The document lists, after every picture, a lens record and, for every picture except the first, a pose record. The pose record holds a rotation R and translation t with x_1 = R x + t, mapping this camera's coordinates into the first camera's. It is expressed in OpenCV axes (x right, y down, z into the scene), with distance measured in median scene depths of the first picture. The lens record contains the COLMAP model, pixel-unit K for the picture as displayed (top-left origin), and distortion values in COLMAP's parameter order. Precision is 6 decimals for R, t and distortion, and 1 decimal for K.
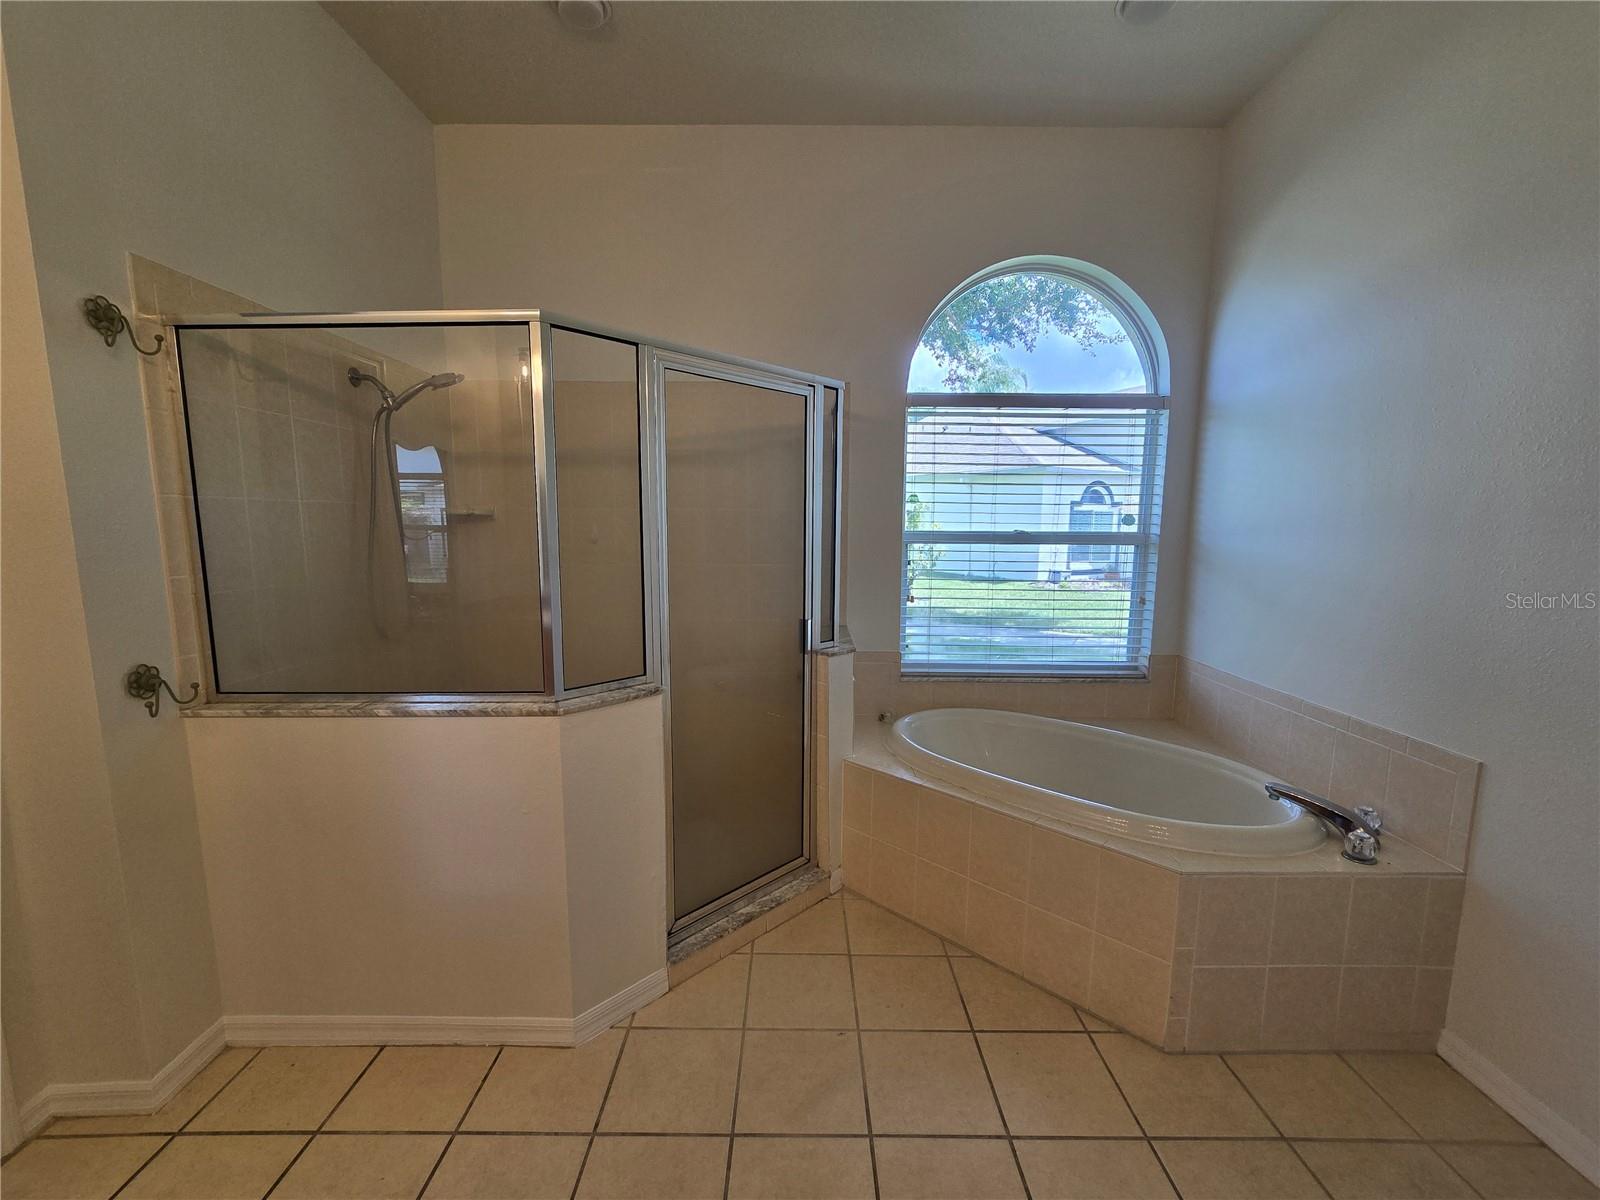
lens RADIAL K [[652.1, 0, 794.7], [0, 652.1, 611.7], [0, 0, 1]] dist [0.000633, 0.000177]
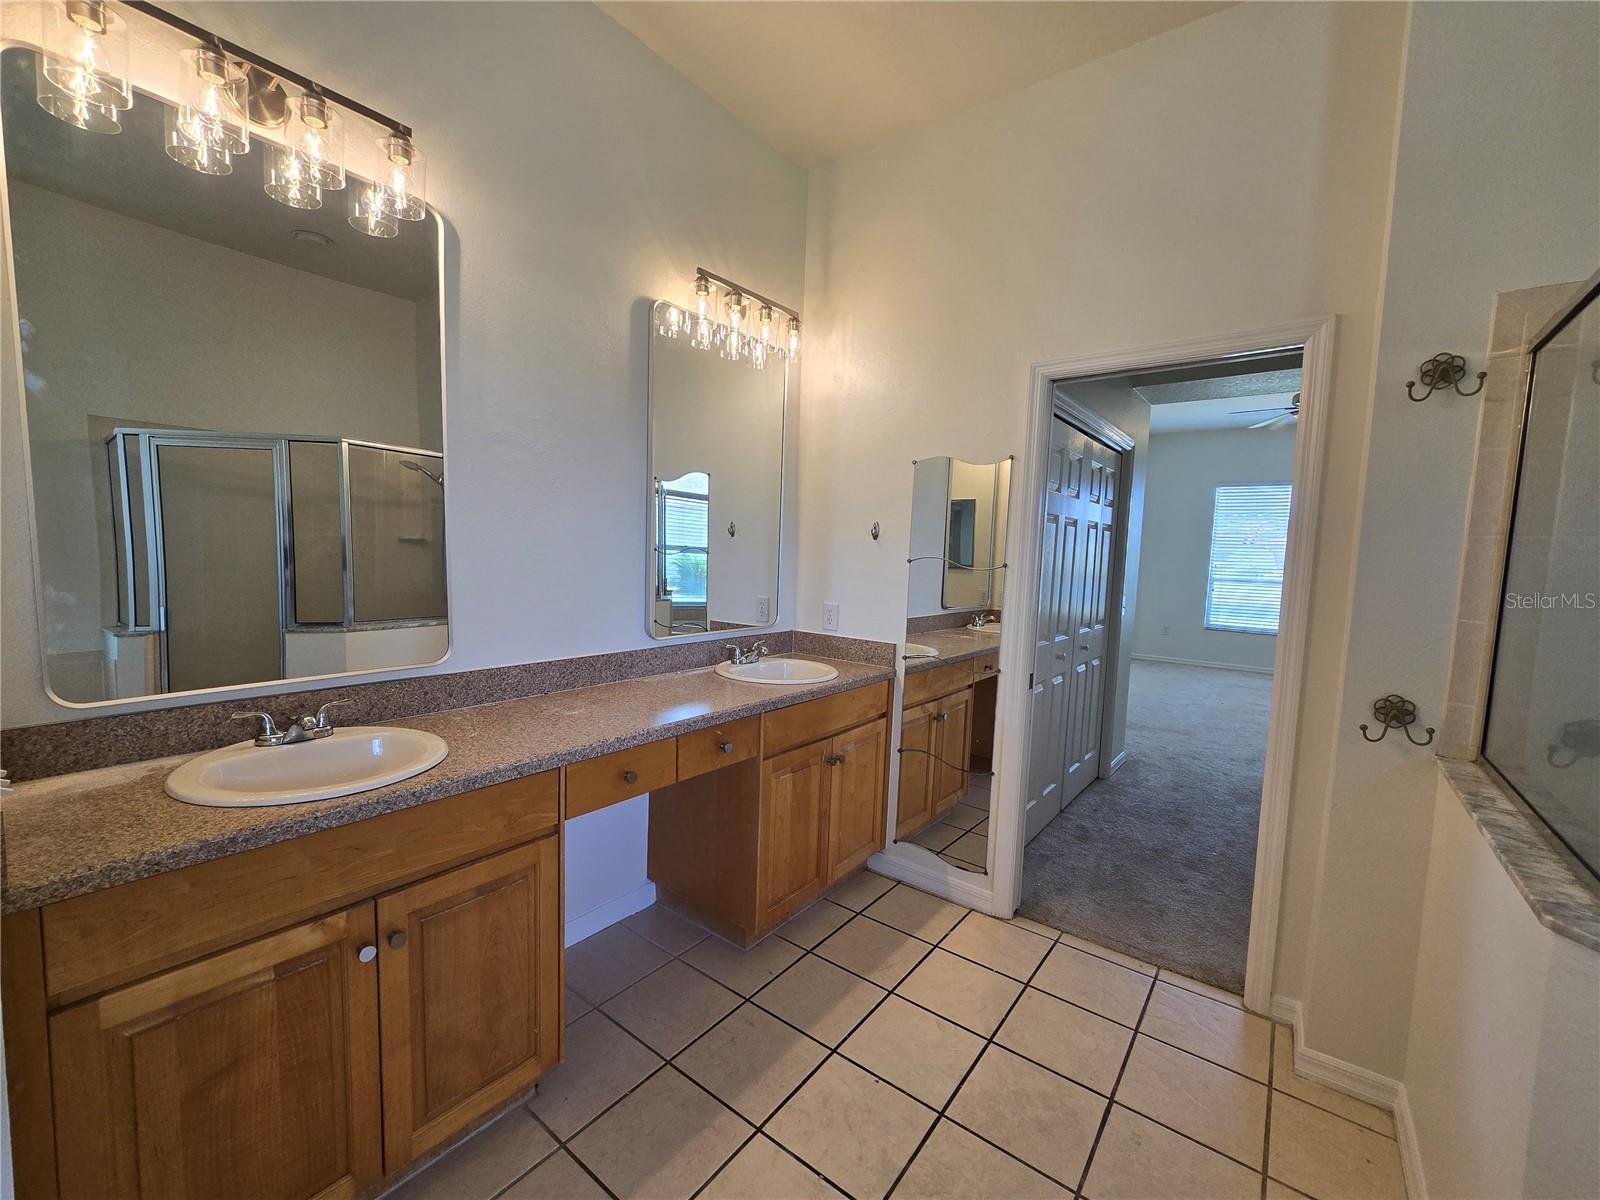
lens RADIAL K [[656.6, 0, 794.8], [0, 656.6, 606.5], [0, 0, 1]] dist [-0.000385, -0.000063]
pose [[-0.609576, 0.045875, -0.791399, 0.388462], [-0.137788, 0.976996, 0.162765, -0.087955], [0.780661, 0.208263, -0.589233, 0.747451]]
